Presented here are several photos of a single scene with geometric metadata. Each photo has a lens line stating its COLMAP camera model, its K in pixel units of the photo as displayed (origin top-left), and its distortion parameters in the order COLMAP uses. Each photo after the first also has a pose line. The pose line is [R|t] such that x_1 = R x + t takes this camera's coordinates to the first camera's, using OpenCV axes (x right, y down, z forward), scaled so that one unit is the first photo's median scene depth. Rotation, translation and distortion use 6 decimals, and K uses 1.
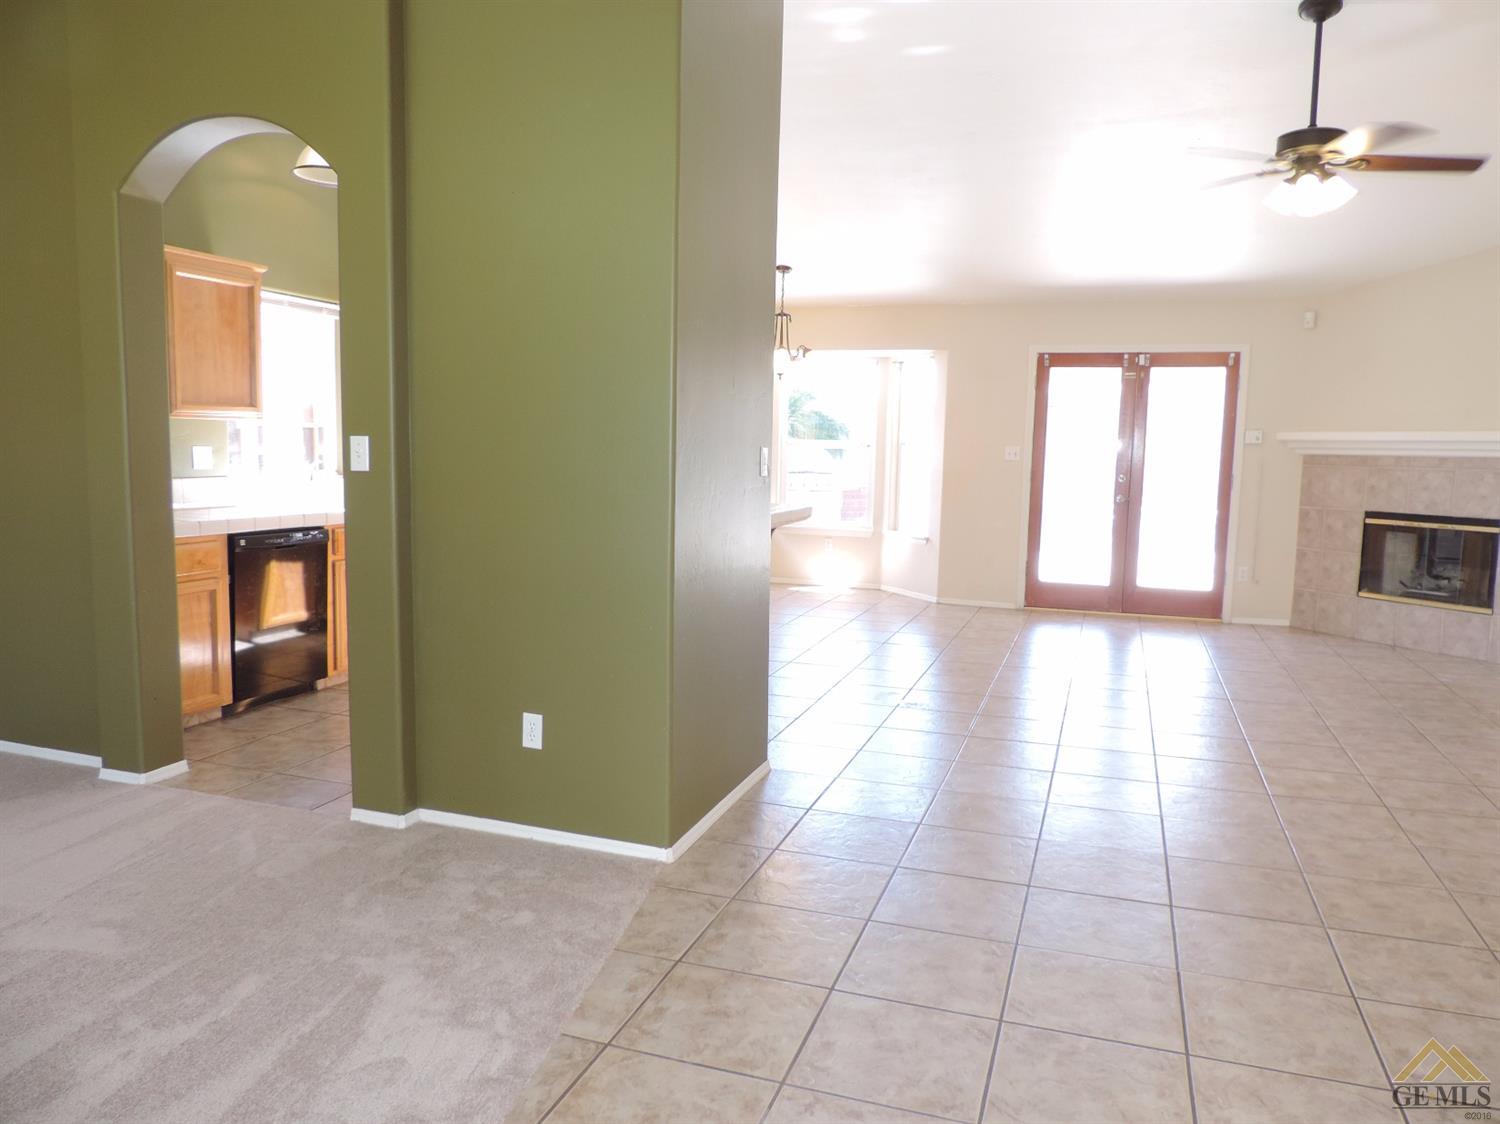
lens RADIAL K [[1068.4, 0, 753.8], [0, 1068.4, 558.2], [0, 0, 1]] dist [-0.006217, -0.002946]
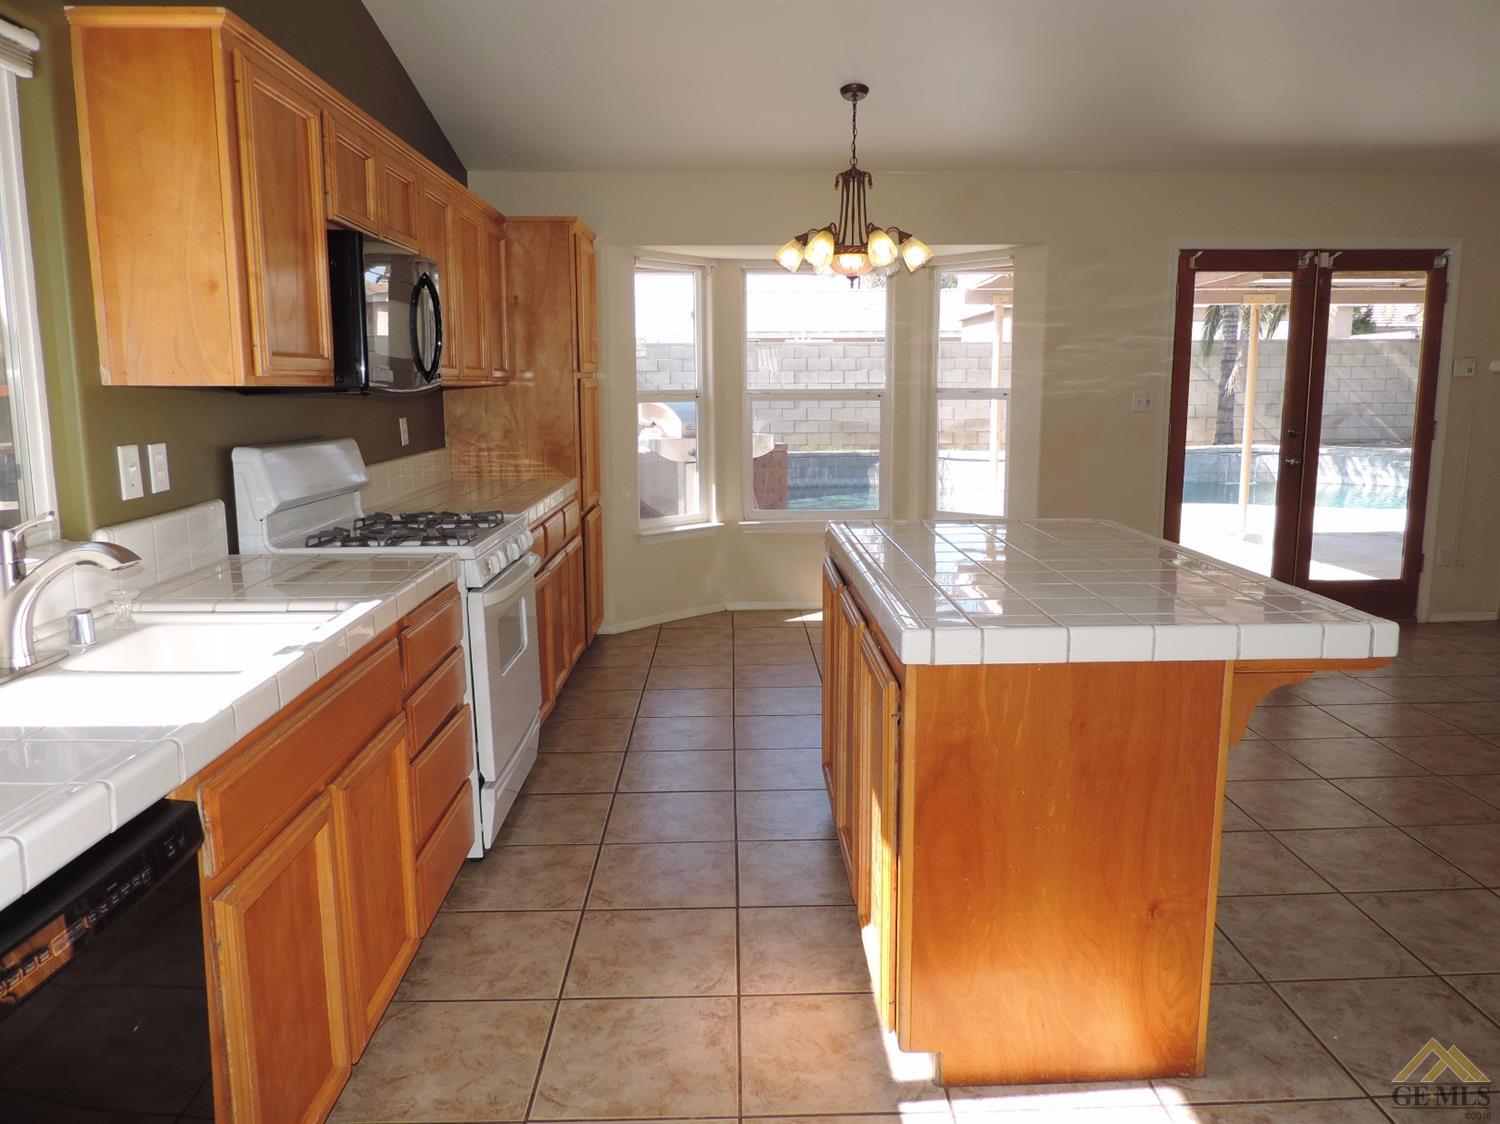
lens RADIAL K [[1068.4, 0, 751.7], [0, 1068.4, 551.2], [0, 0, 1]] dist [-0.006217, -0.002946]
pose [[0.937101, -0.081596, 0.339387, -0.244896], [0.064563, 0.996035, 0.061201, -0.065708], [-0.343036, -0.035440, 0.938654, 0.485606]]
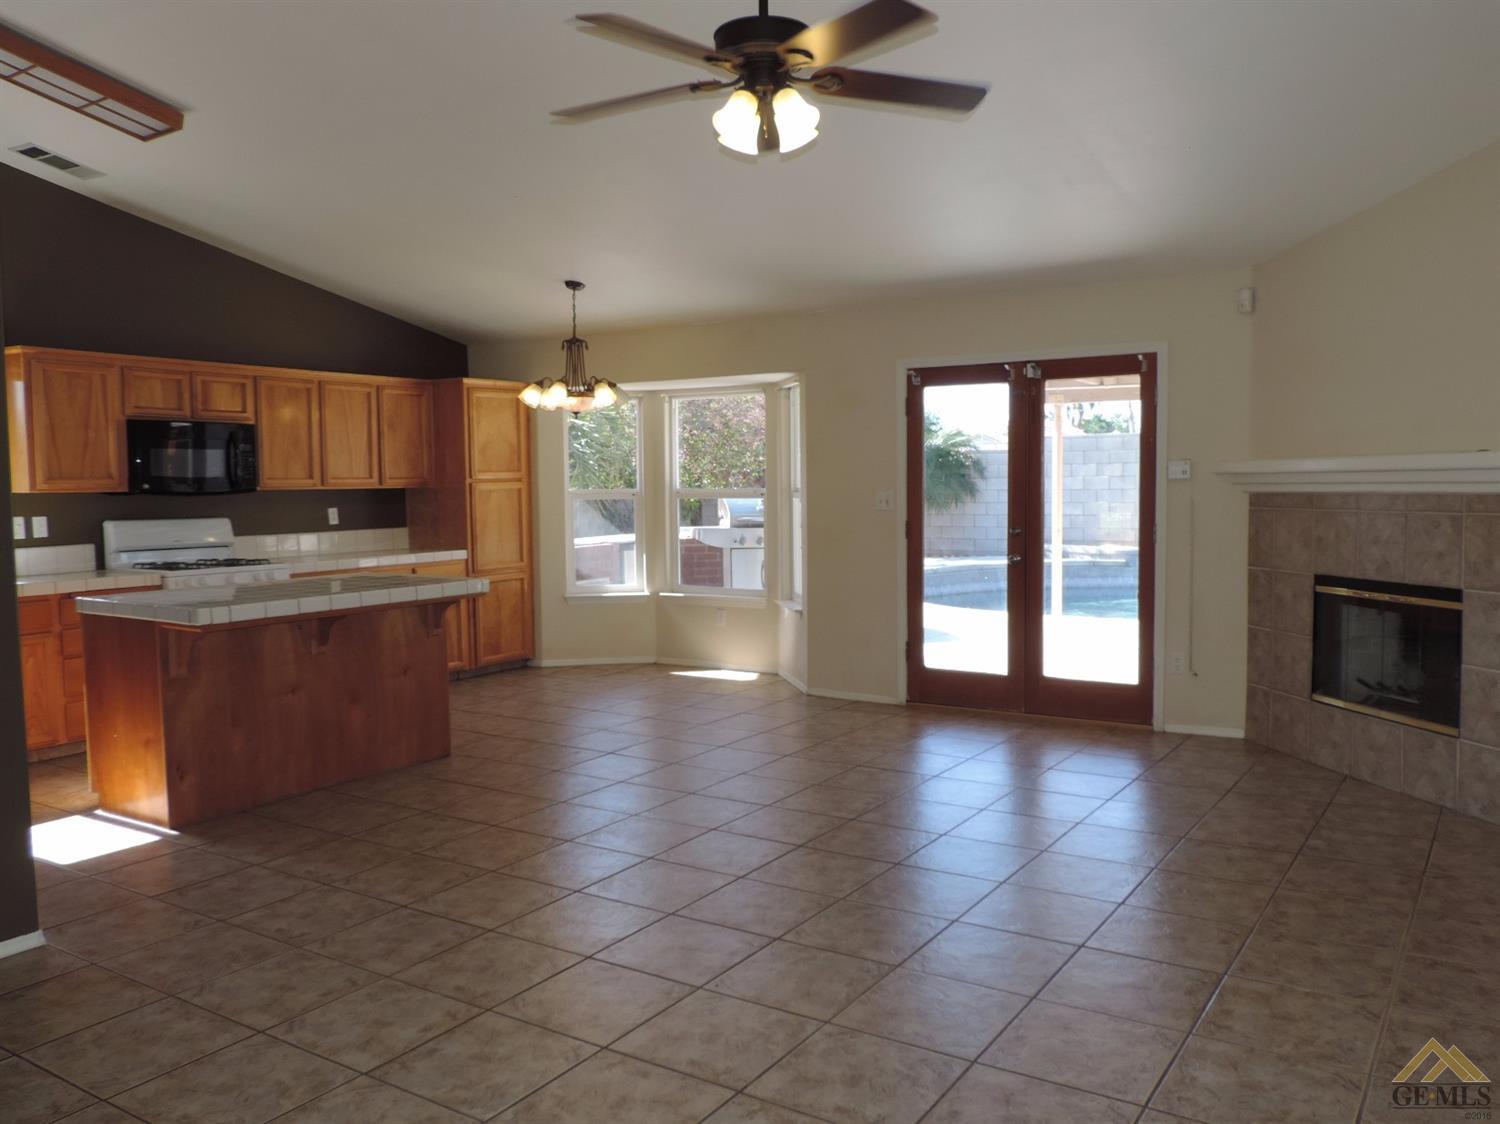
lens RADIAL K [[1180.6, 0, 749.5], [0, 1180.6, 566.7], [0, 0, 1]] dist [0.018418, 0.004742]
pose [[0.968984, -0.013153, -0.246773, 0.388392], [0.003609, 0.999229, -0.039089, -0.019713], [0.247097, 0.036987, 0.968285, 0.169464]]
